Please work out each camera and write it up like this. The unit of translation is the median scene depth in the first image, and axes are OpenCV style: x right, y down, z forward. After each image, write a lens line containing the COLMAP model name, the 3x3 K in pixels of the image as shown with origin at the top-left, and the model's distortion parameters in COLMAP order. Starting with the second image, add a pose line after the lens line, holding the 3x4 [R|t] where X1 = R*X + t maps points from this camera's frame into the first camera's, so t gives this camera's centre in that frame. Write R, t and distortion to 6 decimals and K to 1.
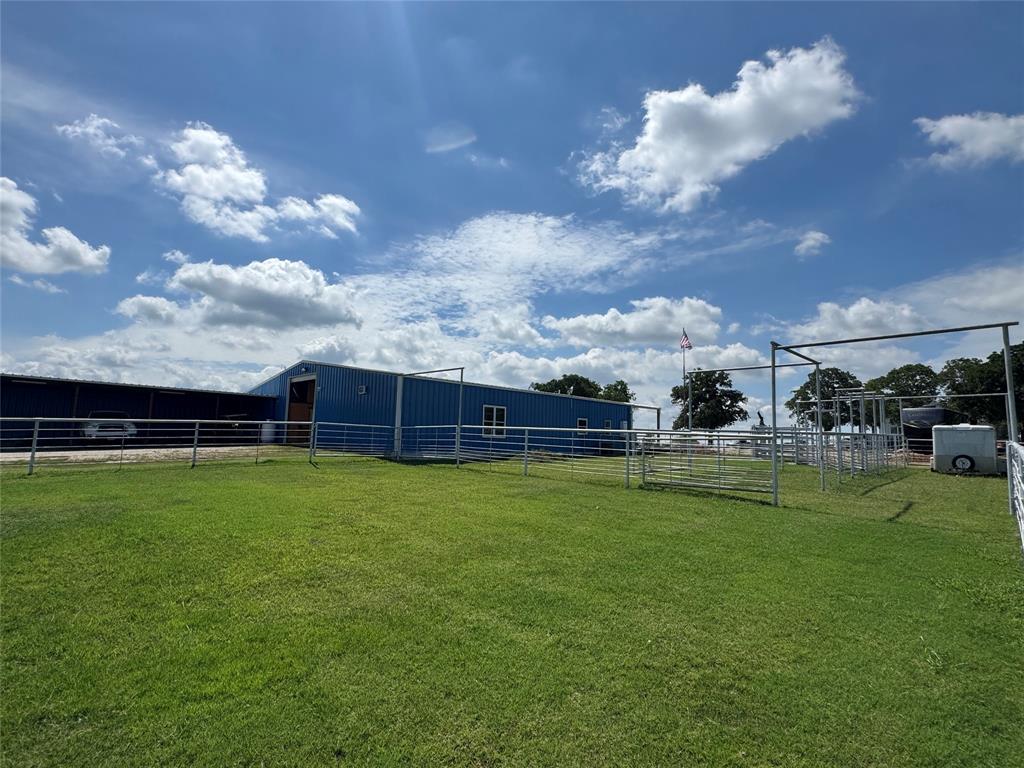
lens RADIAL K [[506.9, 0, 506.9], [0, 506.9, 379.2], [0, 0, 1]] dist [-0.010282, 0.002693]
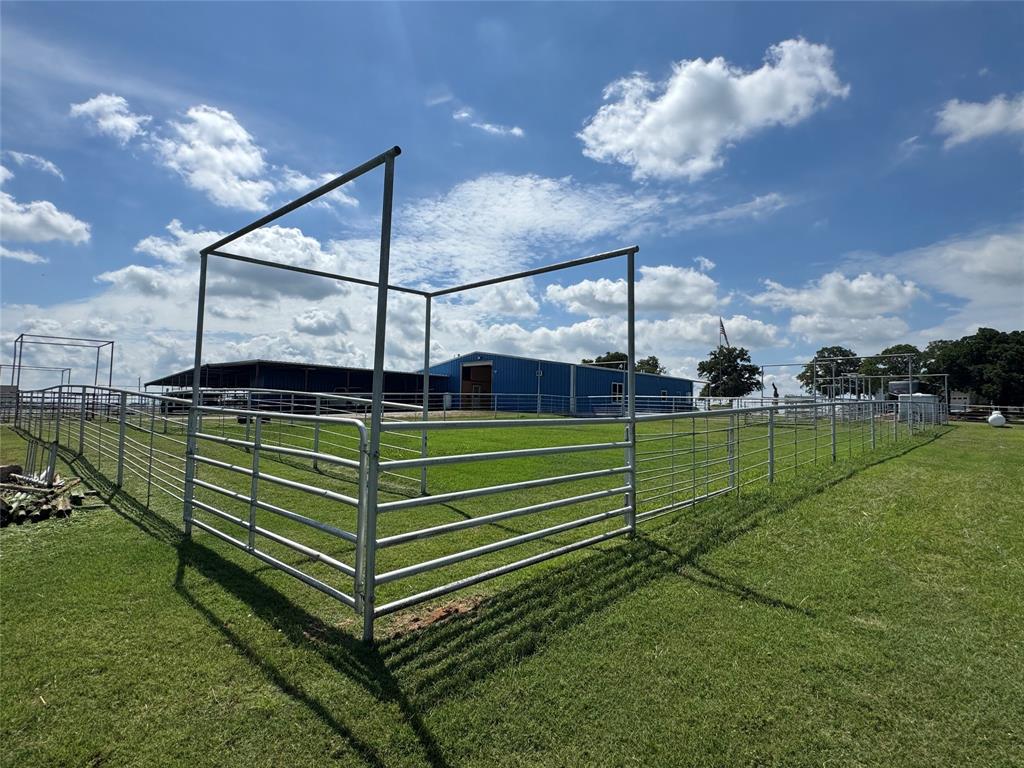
lens RADIAL K [[565.0, 0, 493.3], [0, 565.0, 361.4], [0, 0, 1]] dist [0.004363, 0.000878]
pose [[0.999533, -0.005245, 0.030101, -0.167048], [0.004407, 0.999602, 0.027852, -0.022316], [-0.030235, -0.027706, 0.999159, -0.251847]]
